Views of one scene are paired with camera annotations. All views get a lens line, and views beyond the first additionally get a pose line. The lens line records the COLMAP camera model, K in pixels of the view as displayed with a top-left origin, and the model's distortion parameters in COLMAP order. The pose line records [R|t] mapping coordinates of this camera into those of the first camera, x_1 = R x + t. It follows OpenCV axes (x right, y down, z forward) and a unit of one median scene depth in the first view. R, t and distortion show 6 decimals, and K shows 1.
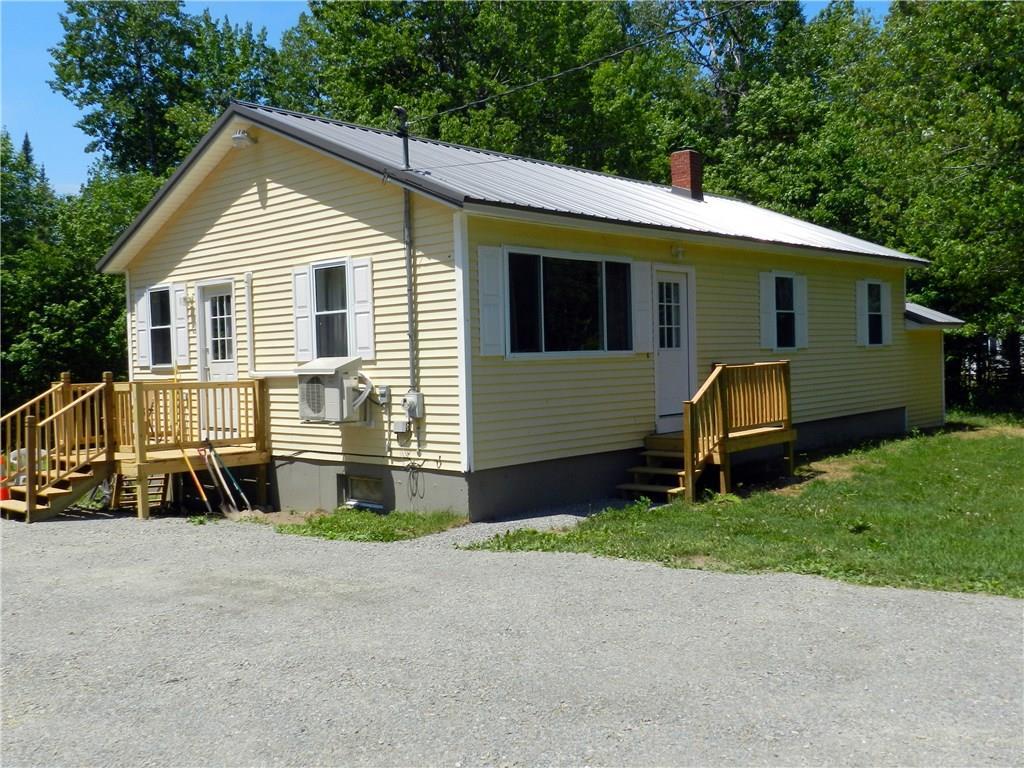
lens RADIAL K [[975.1, 0, 512.0], [0, 975.1, 384.0], [0, 0, 1]] dist [-0.118591, -0.007623]
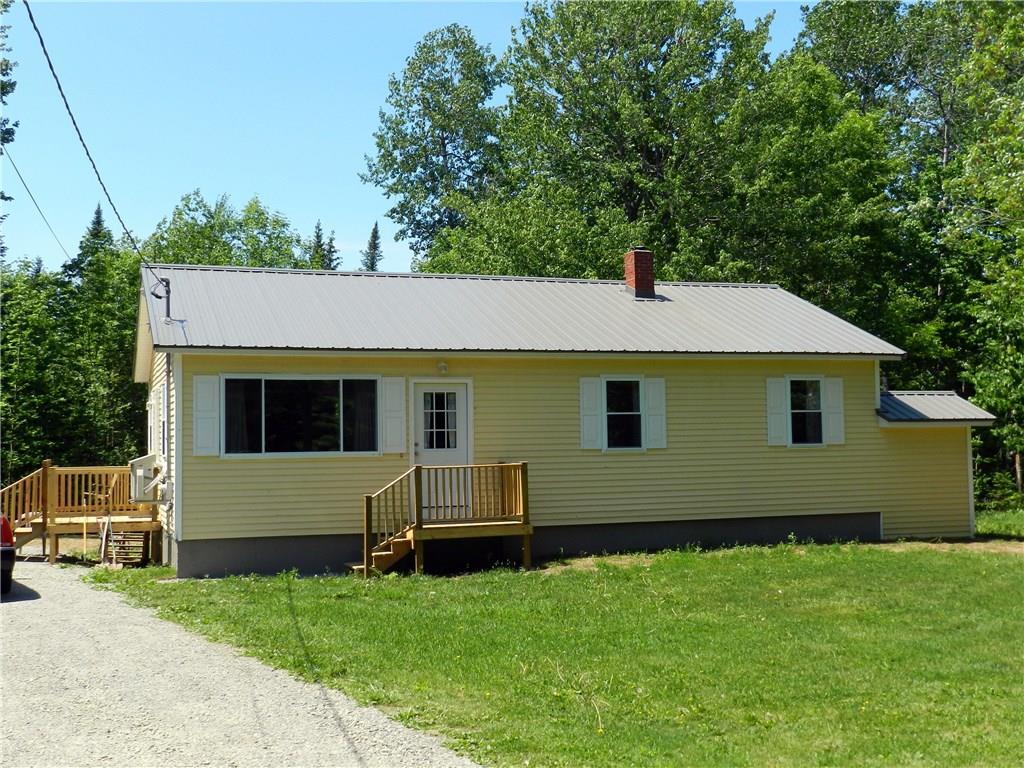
lens RADIAL K [[1125.4, 0, 512.0], [0, 1125.4, 384.0], [0, 0, 1]] dist [0.018187, -0.005142]
pose [[0.892223, -0.007613, -0.451531, 0.886921], [-0.024314, 0.997598, -0.064864, -0.030524], [0.450941, 0.068851, 0.889894, -0.173921]]
